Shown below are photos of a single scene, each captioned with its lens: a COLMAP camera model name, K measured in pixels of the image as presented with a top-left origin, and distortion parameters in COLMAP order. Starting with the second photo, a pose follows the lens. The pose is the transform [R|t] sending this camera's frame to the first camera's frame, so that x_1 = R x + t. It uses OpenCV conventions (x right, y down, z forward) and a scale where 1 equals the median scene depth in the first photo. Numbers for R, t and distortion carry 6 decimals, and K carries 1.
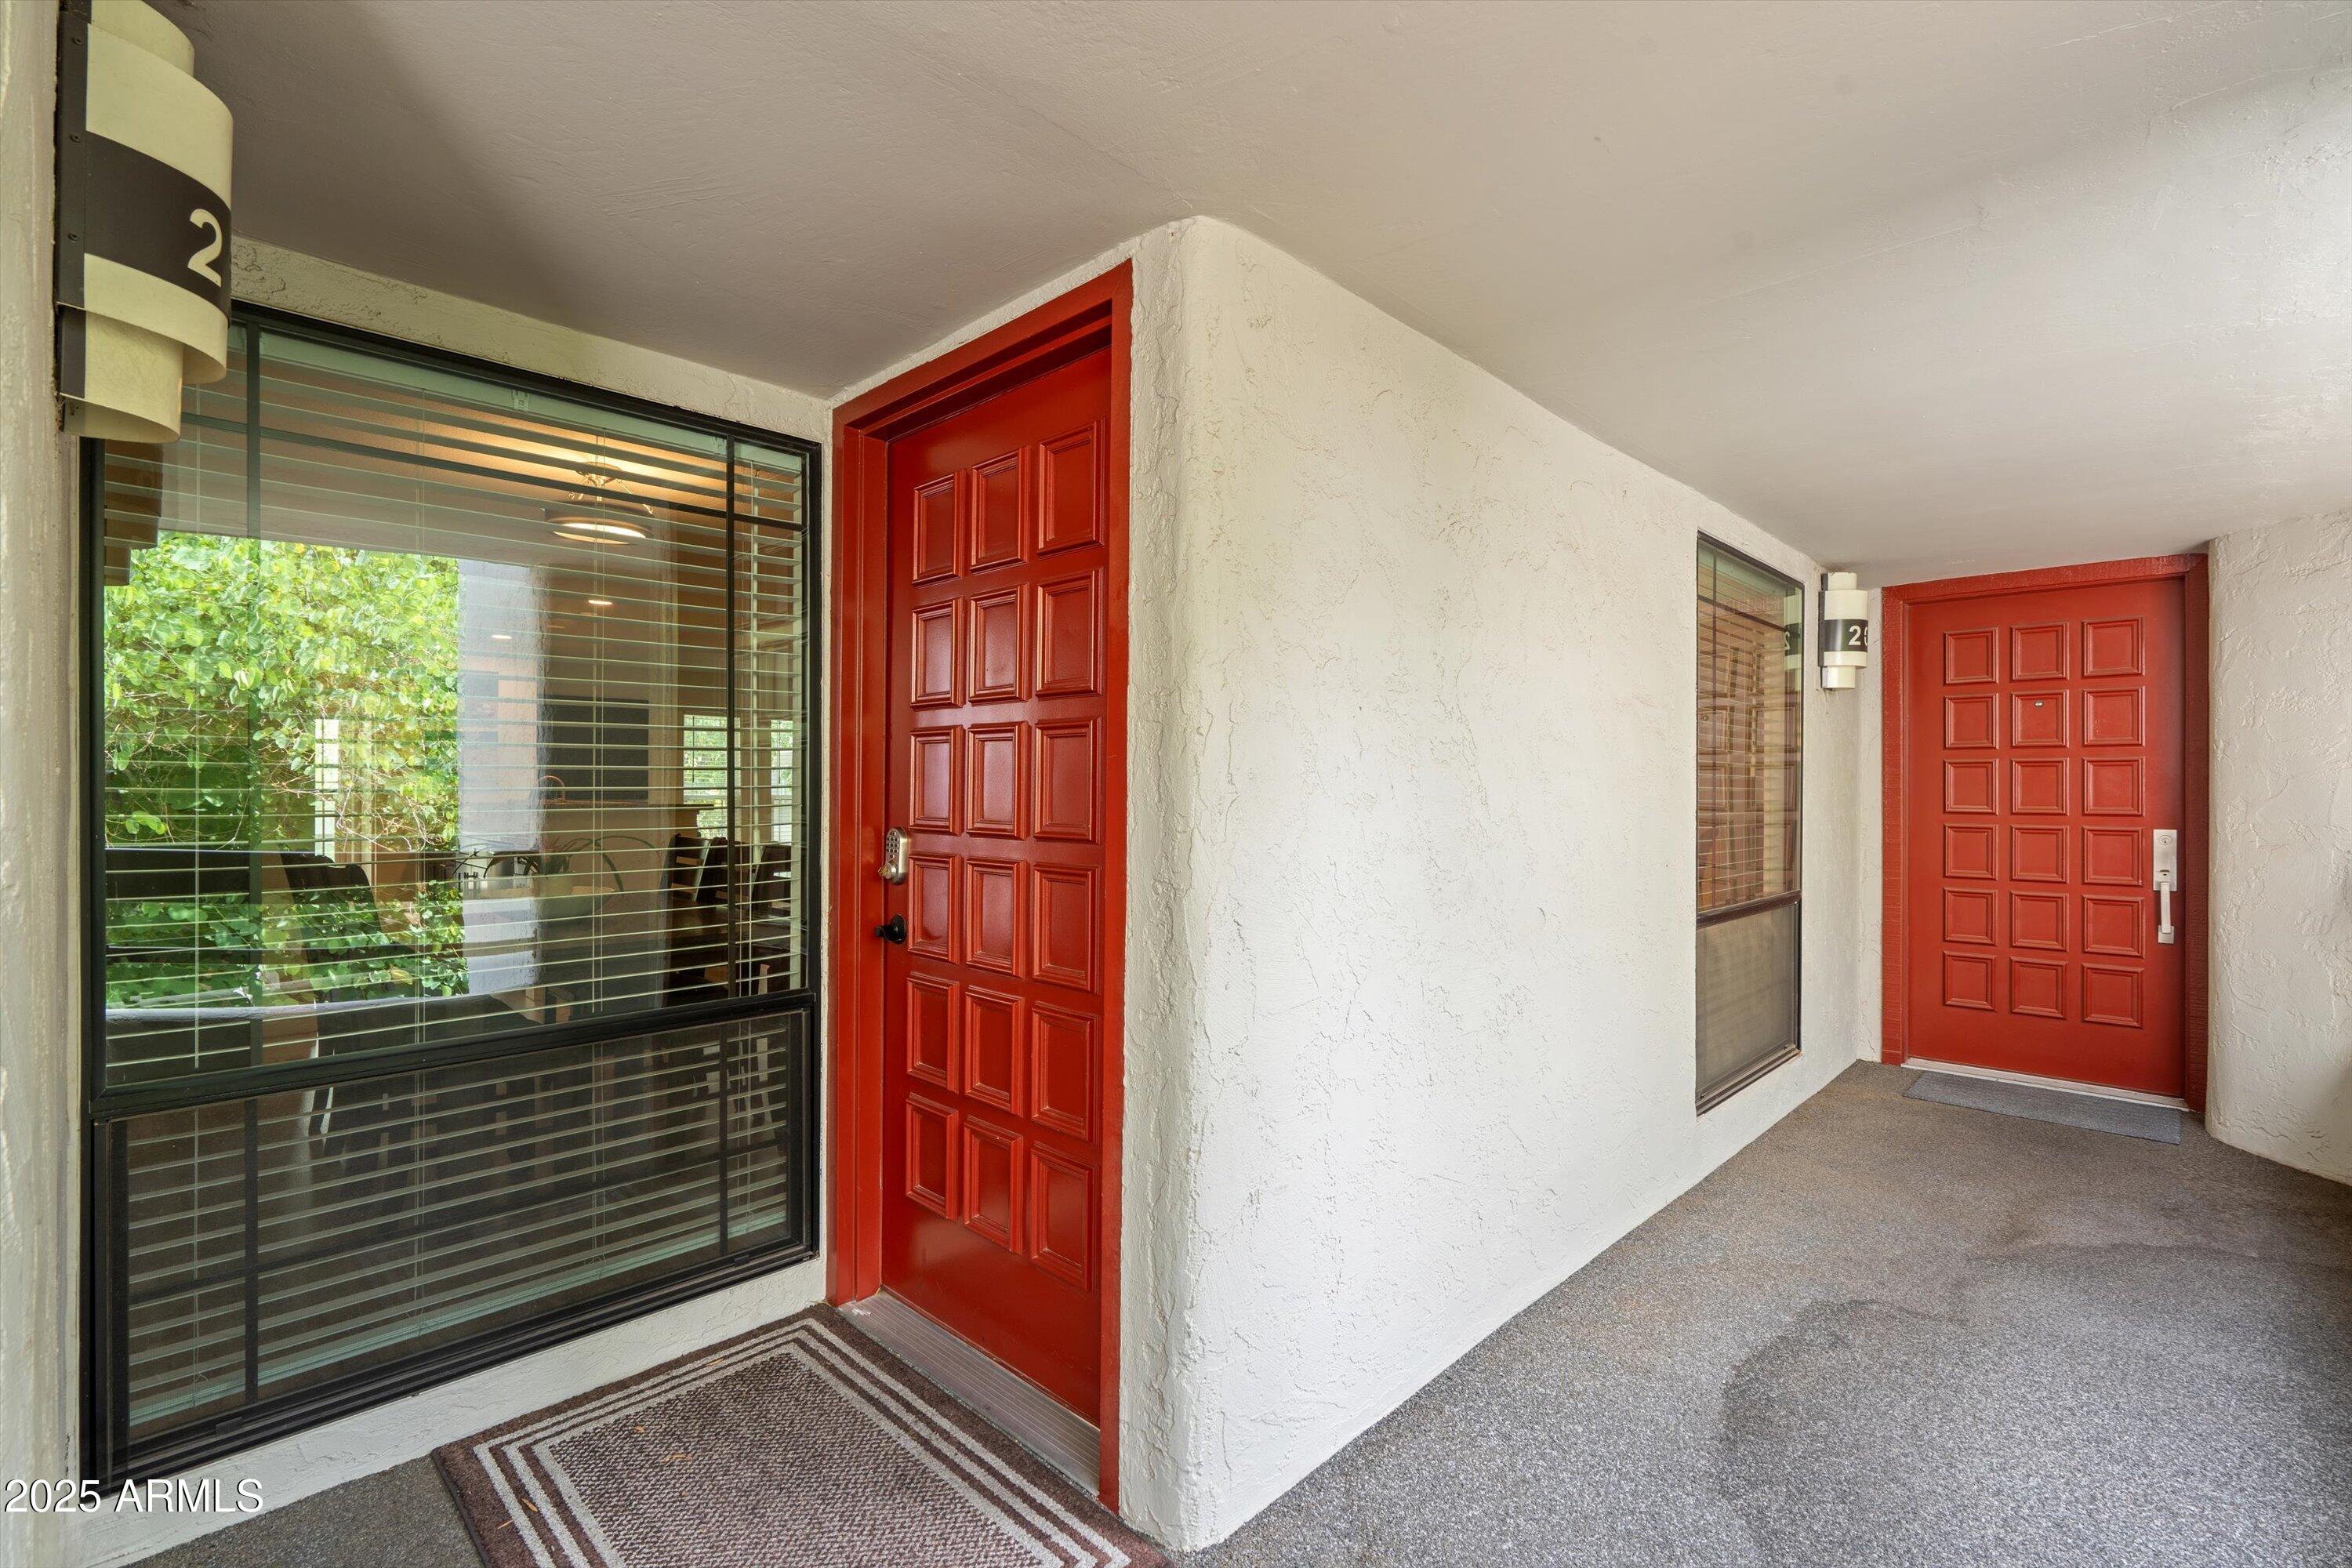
lens RADIAL K [[1072.1, 0, 1174.0], [0, 1072.1, 784.2], [0, 0, 1]] dist [-0.004244, 0.003268]
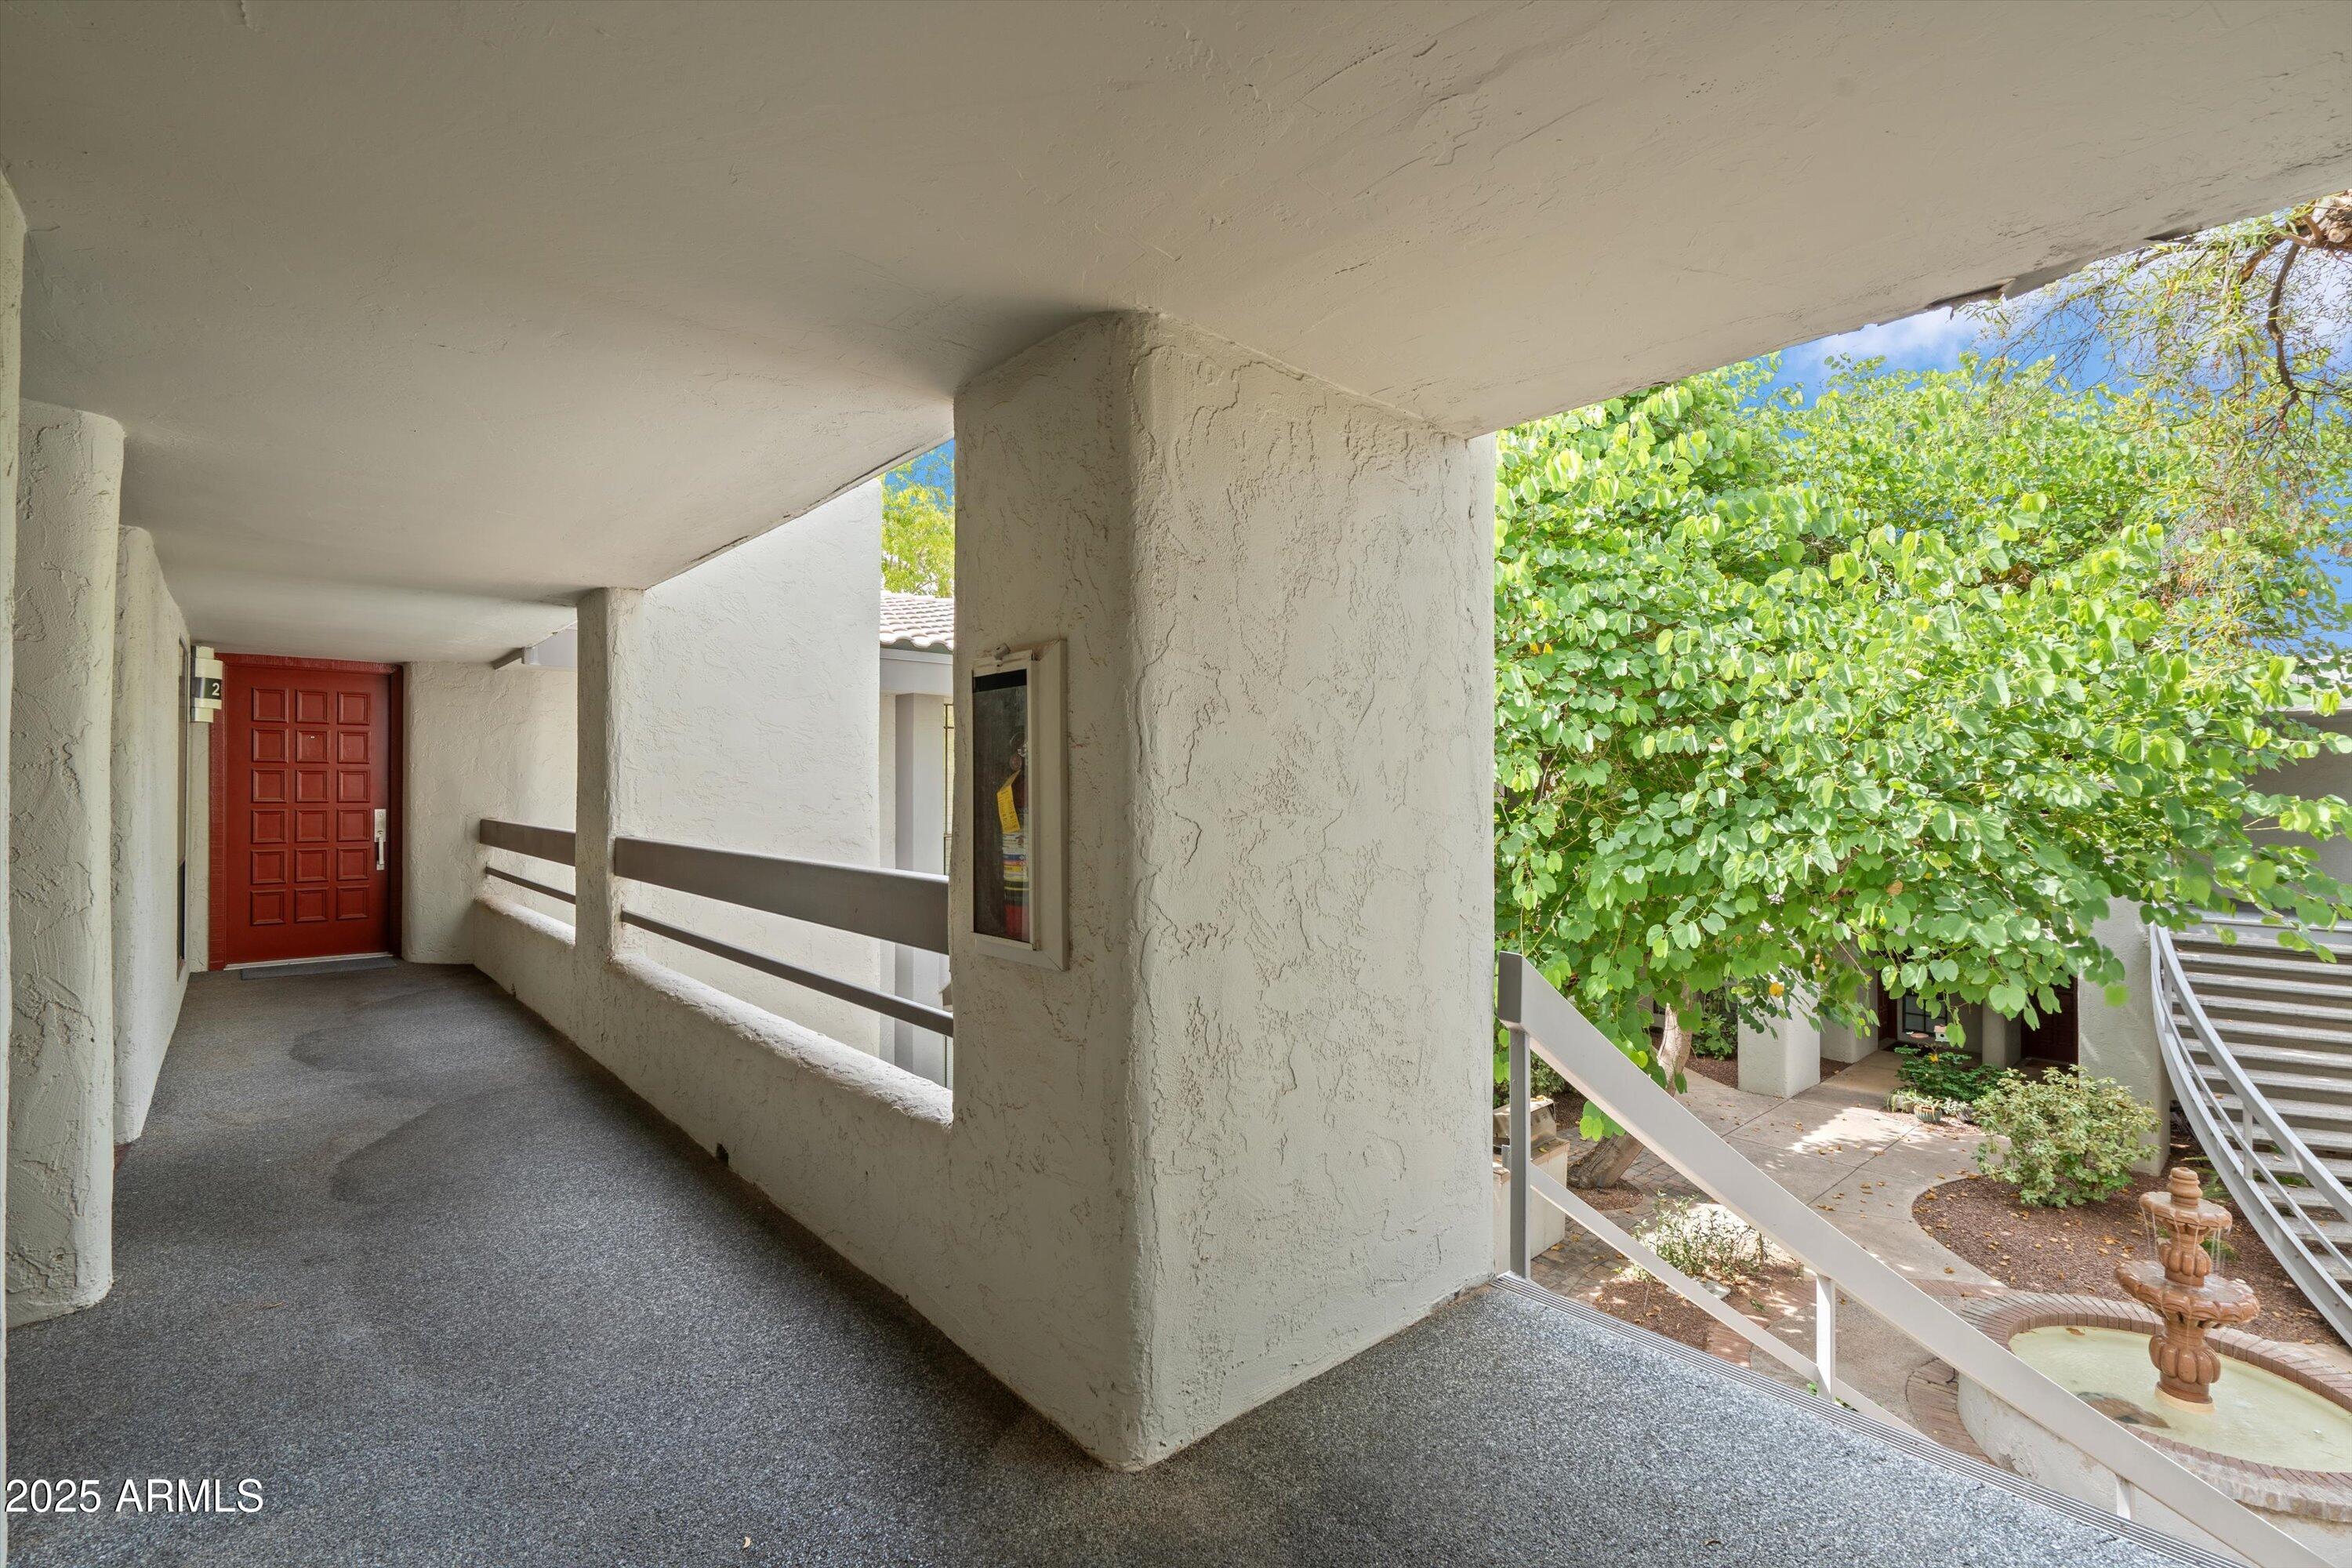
lens RADIAL K [[1072.1, 0, 1174.6], [0, 1072.1, 779.3], [0, 0, 1]] dist [-0.004244, 0.003268]
pose [[0.085052, 0.003840, 0.996369, -0.774795], [-0.003973, 0.999986, -0.003515, -0.007625], [-0.996369, -0.003659, 0.085066, -0.508822]]
